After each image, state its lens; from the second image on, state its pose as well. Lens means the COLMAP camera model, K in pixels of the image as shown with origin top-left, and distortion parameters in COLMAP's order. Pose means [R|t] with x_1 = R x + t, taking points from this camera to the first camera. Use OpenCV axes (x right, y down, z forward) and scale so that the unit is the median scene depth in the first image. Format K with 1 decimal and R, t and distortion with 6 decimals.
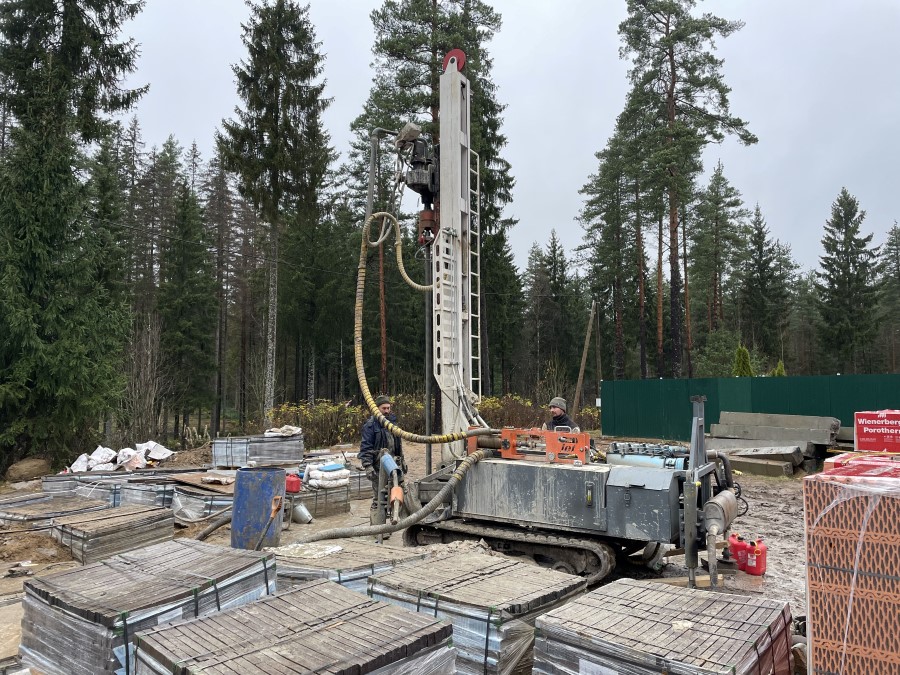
lens RADIAL K [[689.6, 0, 457.0], [0, 689.6, 331.8], [0, 0, 1]] dist [0.079082, -0.088412]
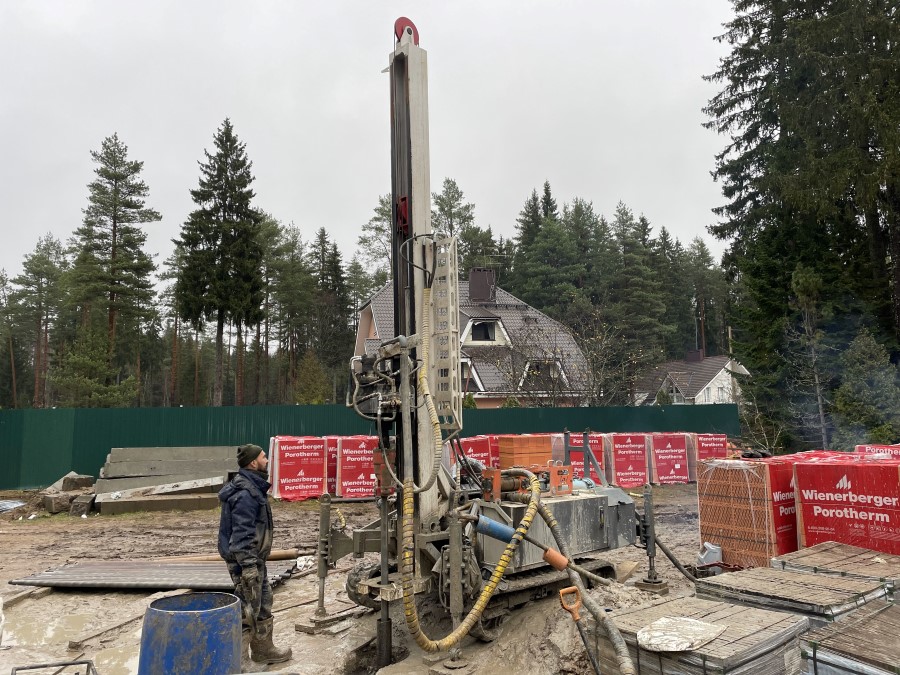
lens RADIAL K [[689.6, 0, 448.8], [0, 689.6, 336.9], [0, 0, 1]] dist [0.079082, -0.088412]
pose [[0.246639, 0.102807, 0.963639, -0.451028], [-0.070680, 0.993617, -0.087915, 0.026747], [-0.966527, -0.046427, 0.252331, 0.439290]]
